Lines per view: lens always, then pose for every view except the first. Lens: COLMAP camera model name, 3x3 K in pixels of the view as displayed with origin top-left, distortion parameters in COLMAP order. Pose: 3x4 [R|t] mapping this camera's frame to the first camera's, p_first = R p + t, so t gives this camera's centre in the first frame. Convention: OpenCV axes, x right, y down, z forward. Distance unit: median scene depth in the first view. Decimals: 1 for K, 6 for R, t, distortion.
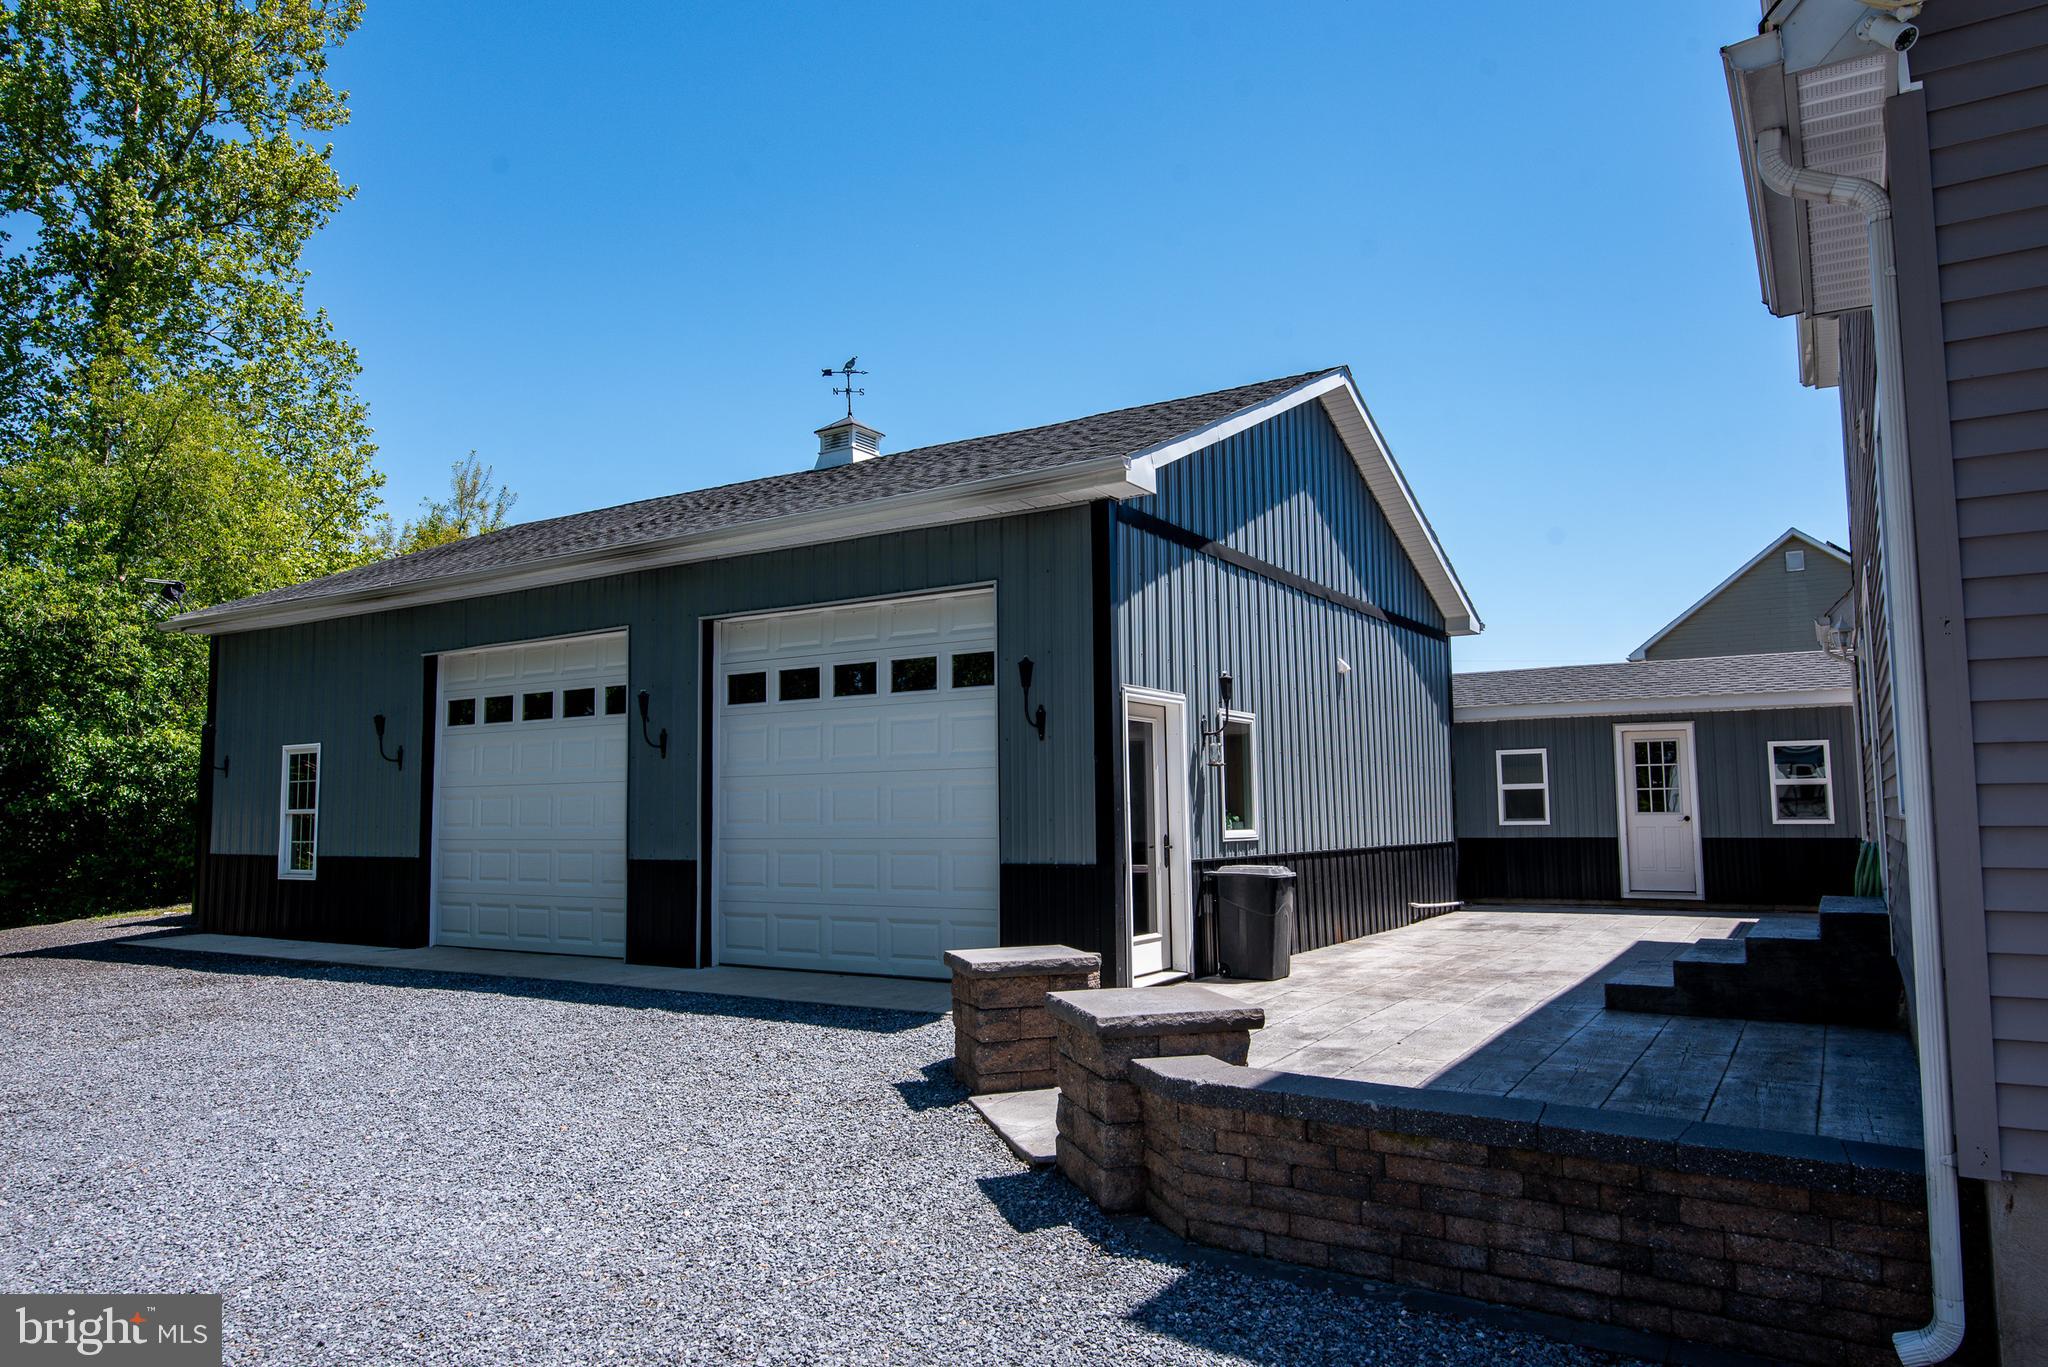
lens RADIAL K [[1252.8, 0, 1074.0], [0, 1252.8, 683.9], [0, 0, 1]] dist [-0.001421, -0.001160]
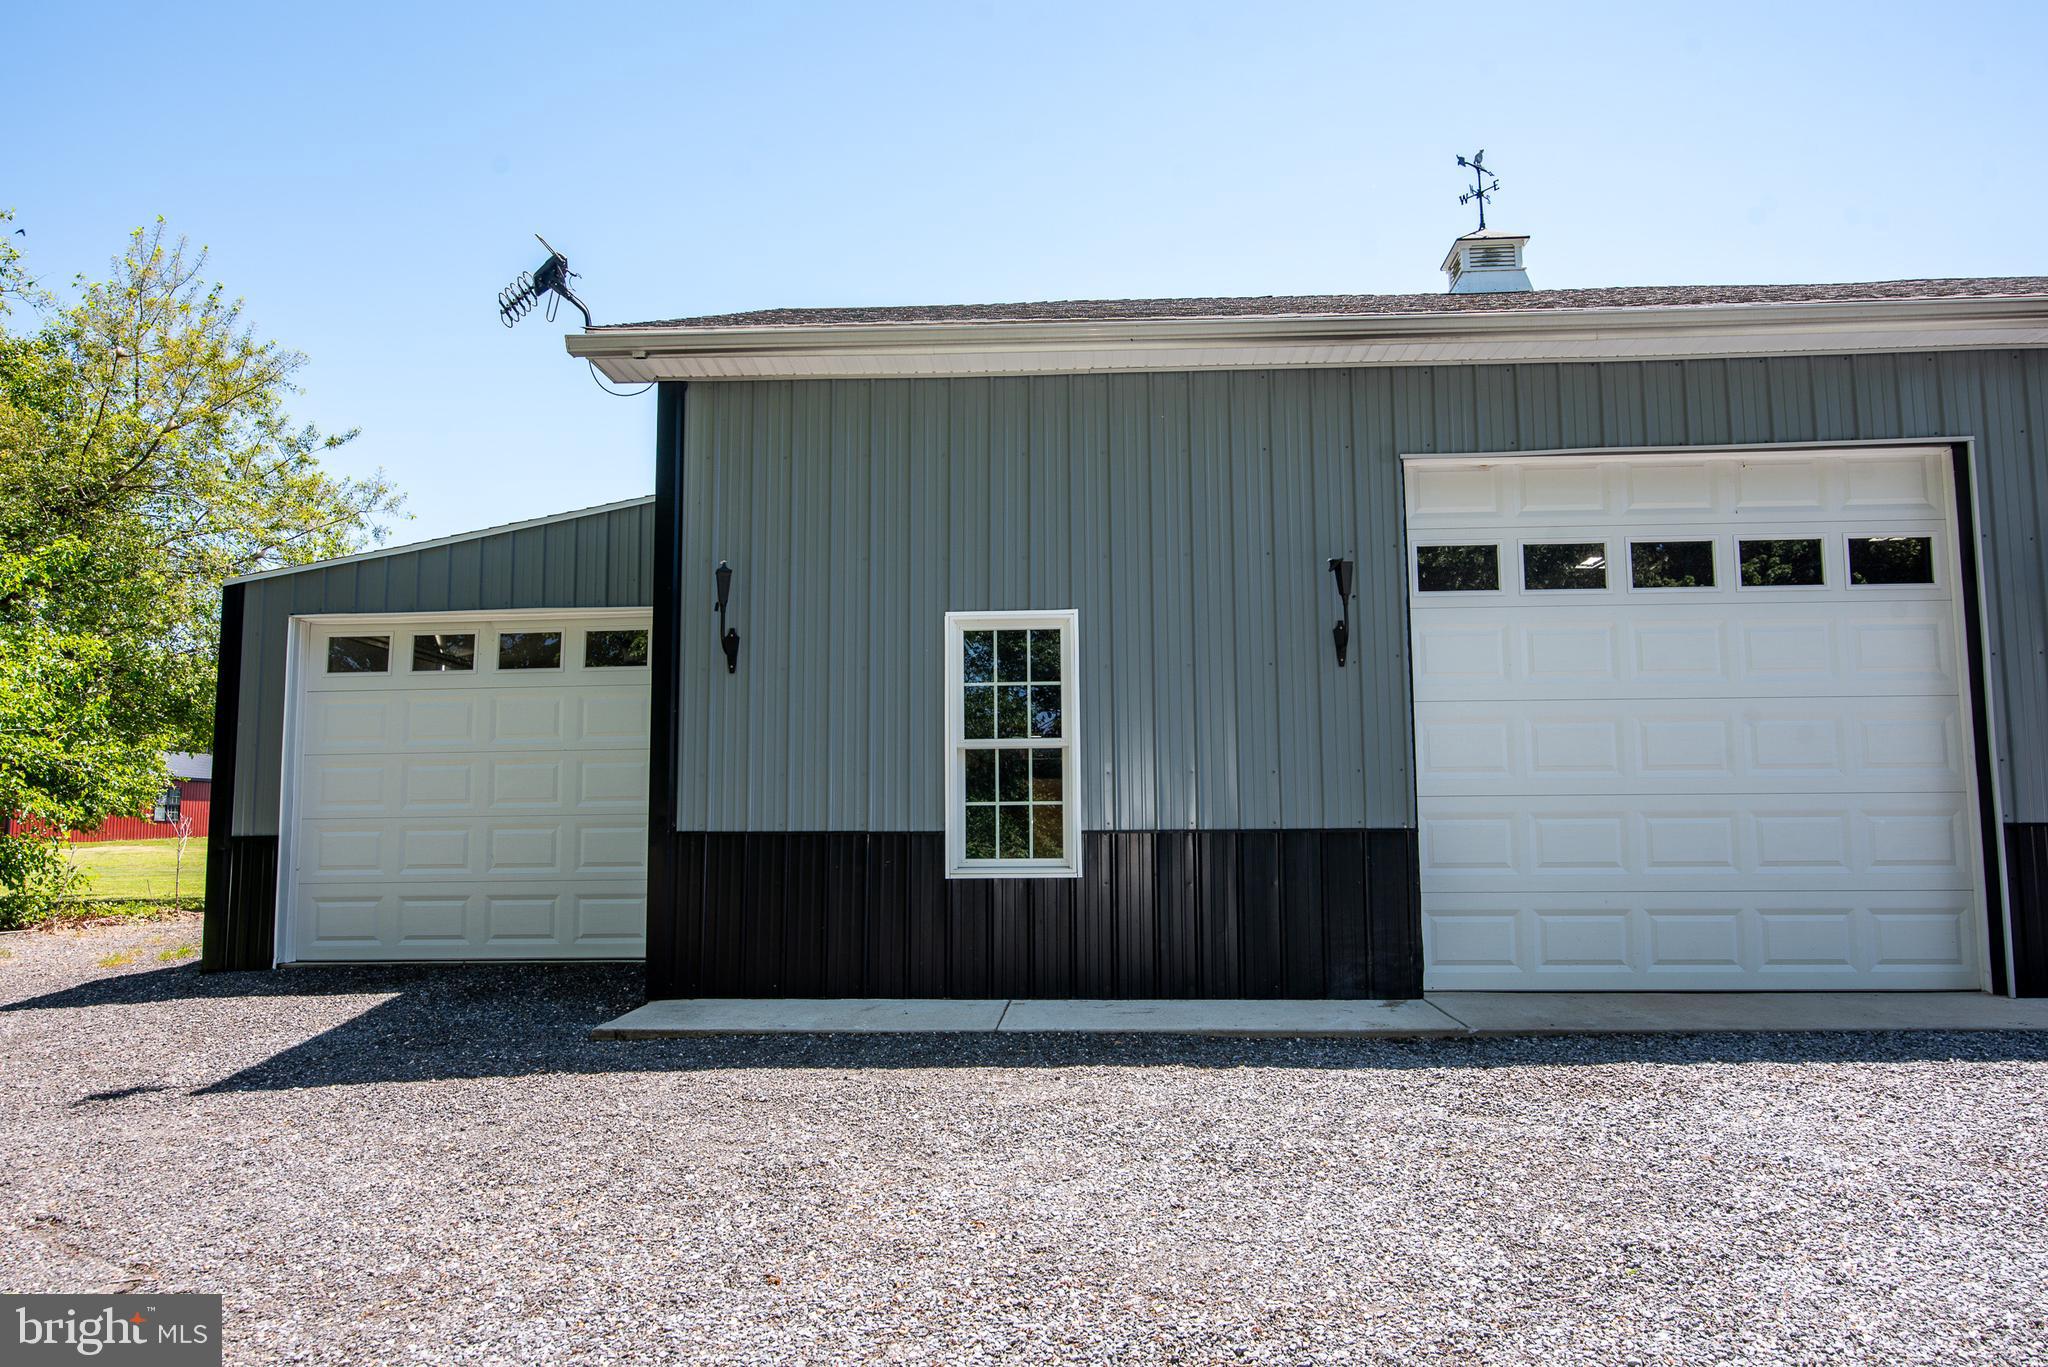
lens RADIAL K [[1401.6, 0, 1024.0], [0, 1401.6, 683.5], [0, 0, 1]] dist [-0.001100, -0.001486]
pose [[0.890578, 0.034533, 0.453518, -1.024601], [-0.046932, 0.998768, 0.016111, 0.079945], [-0.452403, -0.035633, 0.891102, 0.579519]]
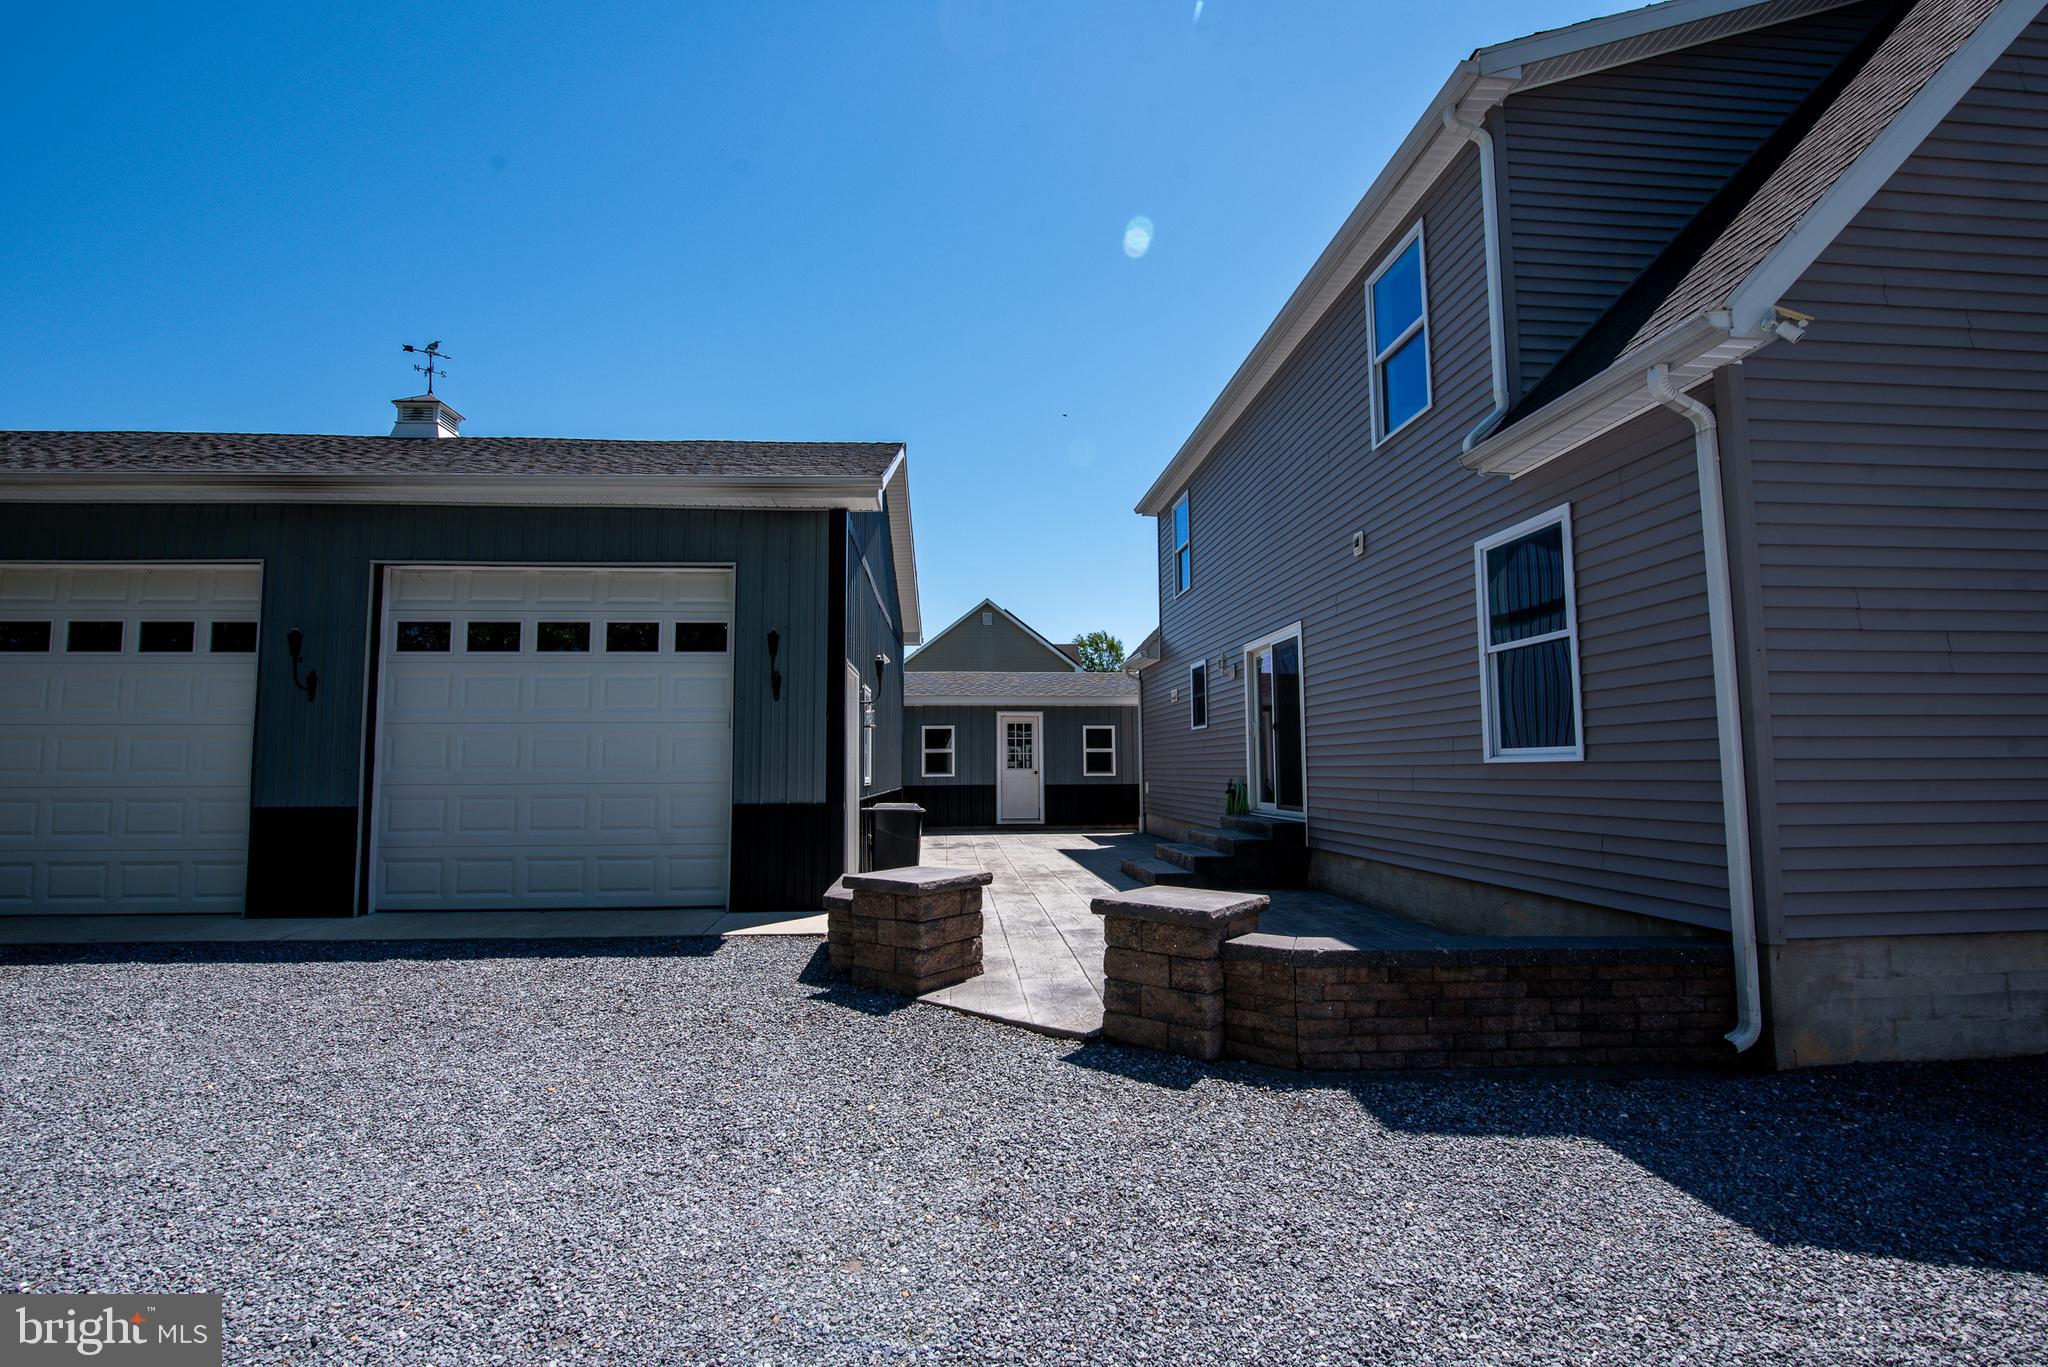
lens RADIAL K [[882.0, 0, 1024.0], [0, 882.0, 683.5], [0, 0, 1]] dist [-0.017289, 0.000283]
pose [[0.827809, 0.059288, 0.557869, -0.279699], [-0.060581, 0.998032, -0.016172, 0.026143], [-0.557730, -0.020409, 0.829772, 0.157803]]
